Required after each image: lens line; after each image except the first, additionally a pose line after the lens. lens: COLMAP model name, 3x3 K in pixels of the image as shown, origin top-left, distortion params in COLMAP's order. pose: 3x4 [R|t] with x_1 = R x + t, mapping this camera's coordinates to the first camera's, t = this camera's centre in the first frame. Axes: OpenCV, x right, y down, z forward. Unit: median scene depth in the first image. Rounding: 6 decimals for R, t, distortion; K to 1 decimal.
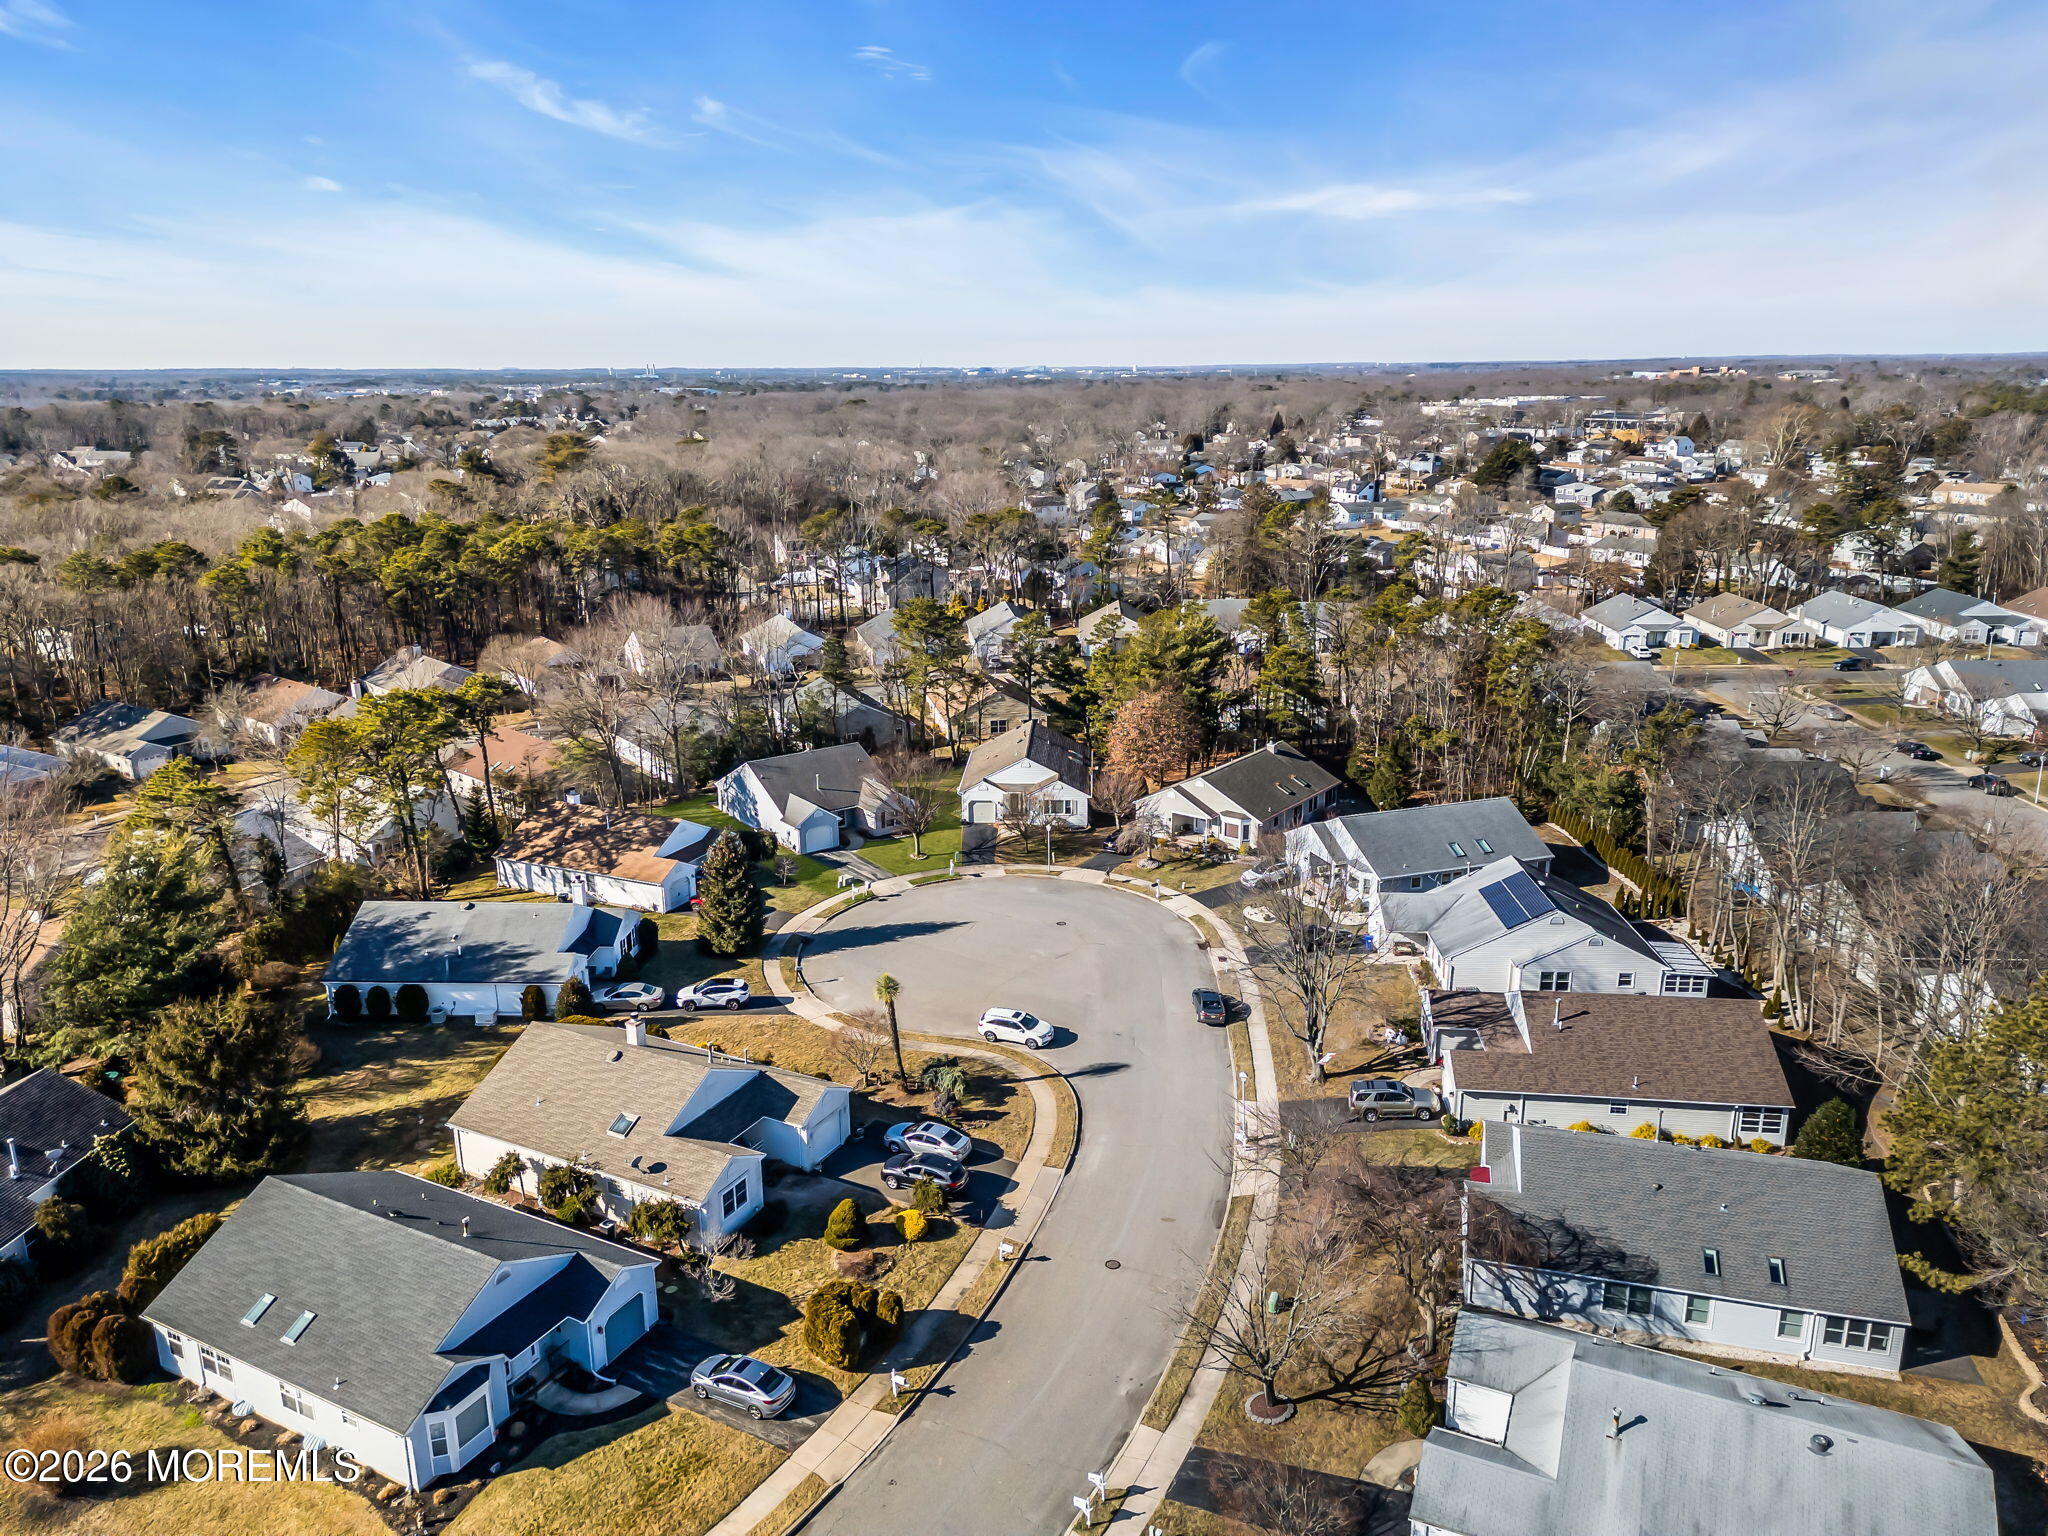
lens RADIAL K [[1414.9, 0, 1031.2], [0, 1414.9, 777.0], [0, 0, 1]] dist [0.096408, -0.109177]
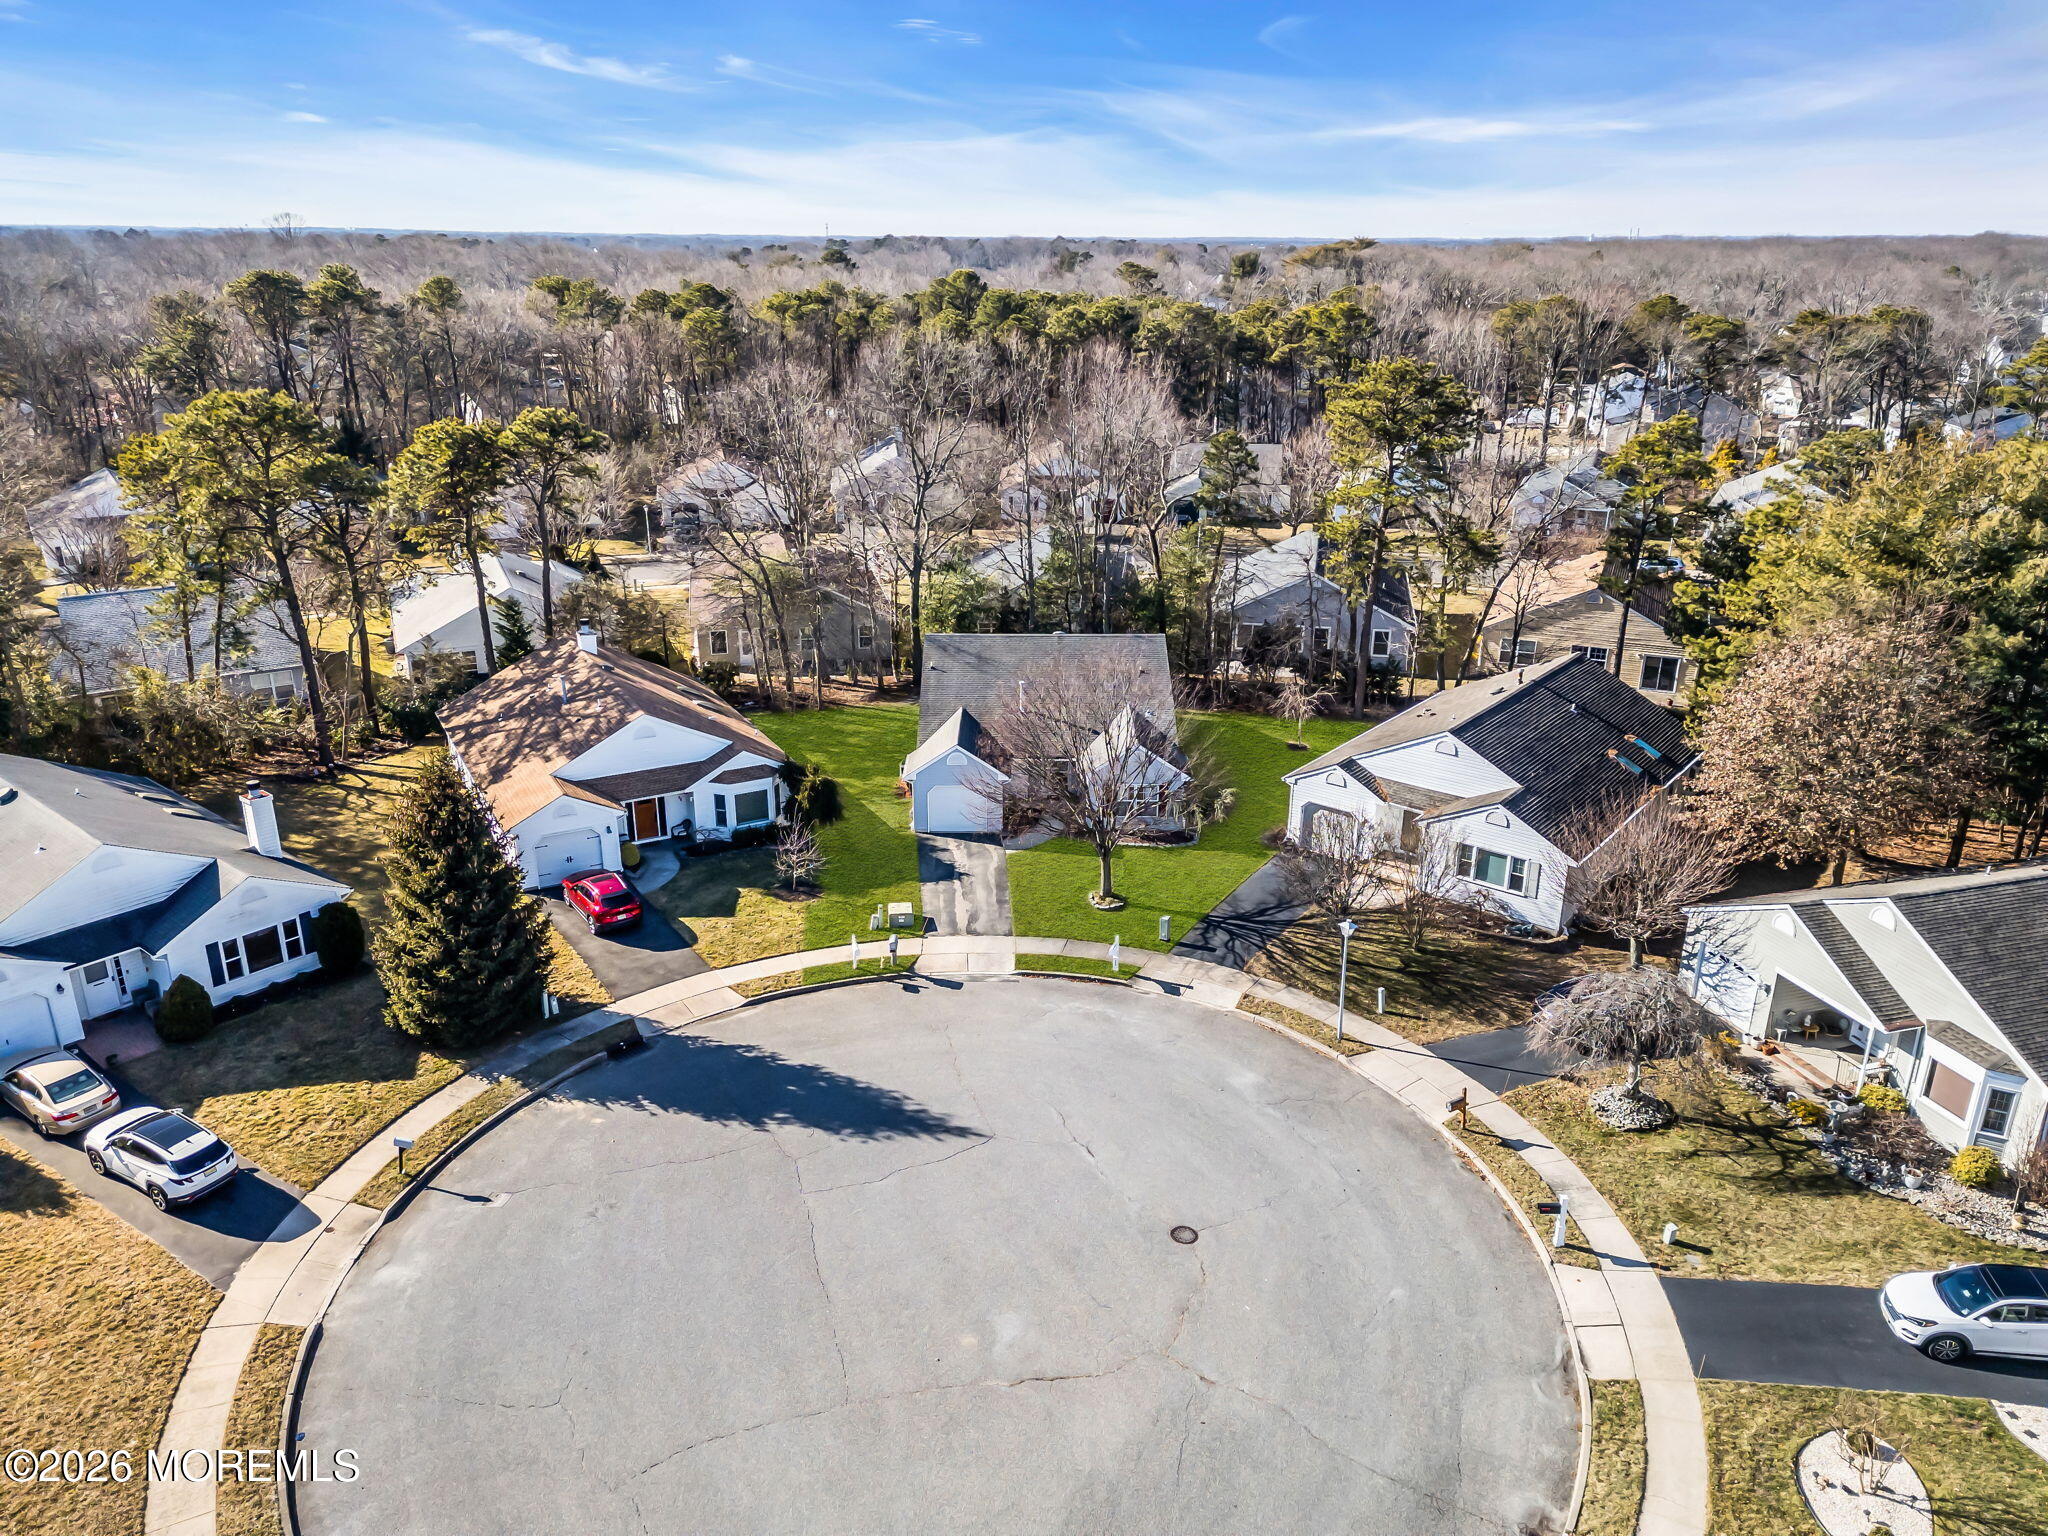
lens RADIAL K [[1414.9, 0, 1031.2], [0, 1414.9, 777.0], [0, 0, 1]] dist [0.096408, -0.109177]
pose [[0.807813, 0.219046, -0.547226, 0.136326], [-0.174302, 0.975638, 0.133229, -0.037187], [0.563078, -0.012242, 0.826313, 0.616065]]
